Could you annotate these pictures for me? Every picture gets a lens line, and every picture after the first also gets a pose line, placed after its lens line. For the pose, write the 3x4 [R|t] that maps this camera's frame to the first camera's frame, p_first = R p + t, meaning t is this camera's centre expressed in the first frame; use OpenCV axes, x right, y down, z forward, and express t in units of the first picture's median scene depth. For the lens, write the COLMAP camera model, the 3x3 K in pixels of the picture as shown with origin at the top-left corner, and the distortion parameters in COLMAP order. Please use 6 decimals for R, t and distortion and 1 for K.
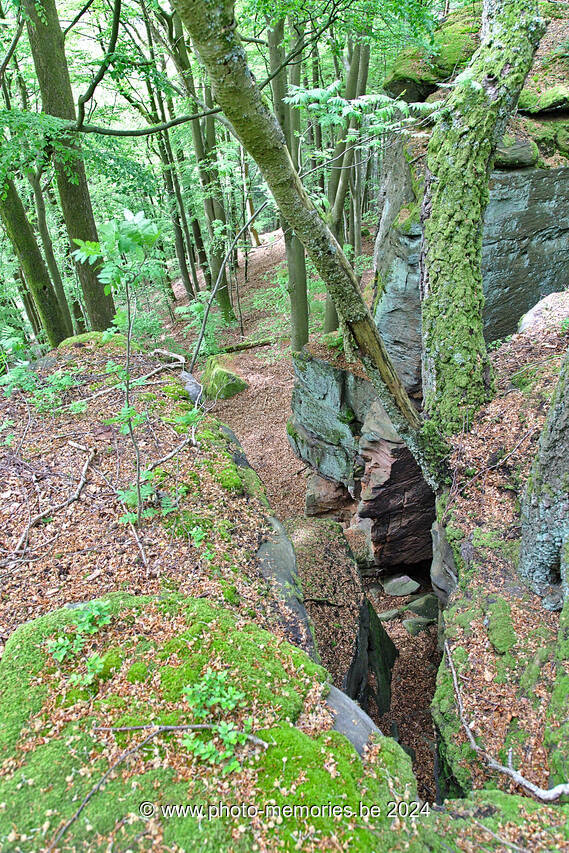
lens RADIAL K [[650.3, 0, 284.9], [0, 650.3, 428.3], [0, 0, 1]] dist [0.002374, -0.003165]
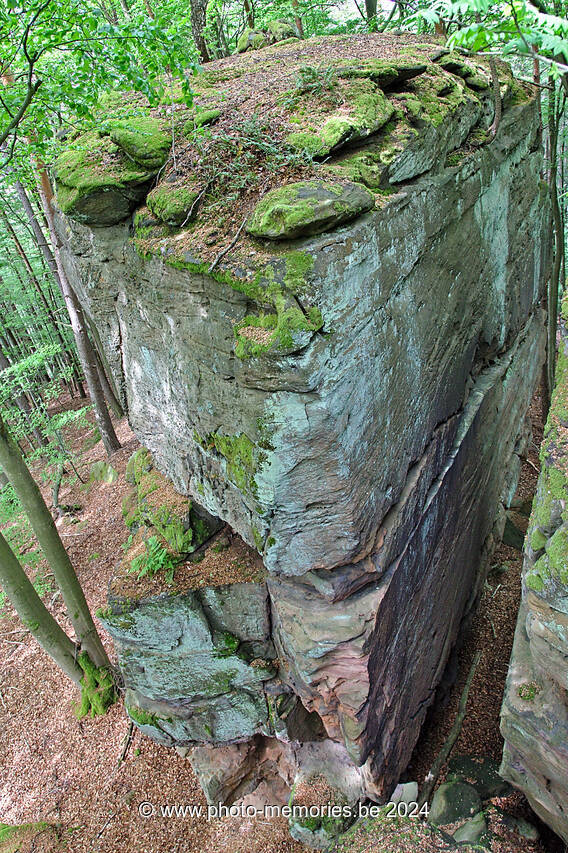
lens RADIAL K [[686.2, 0, 283.2], [0, 686.2, 423.4], [0, 0, 1]] dist [0.013951, 0.001504]
pose [[0.723417, -0.438132, 0.533581, -0.185514], [0.552420, 0.830893, -0.066699, -0.170292], [-0.414126, 0.343012, 0.843115, 0.386950]]
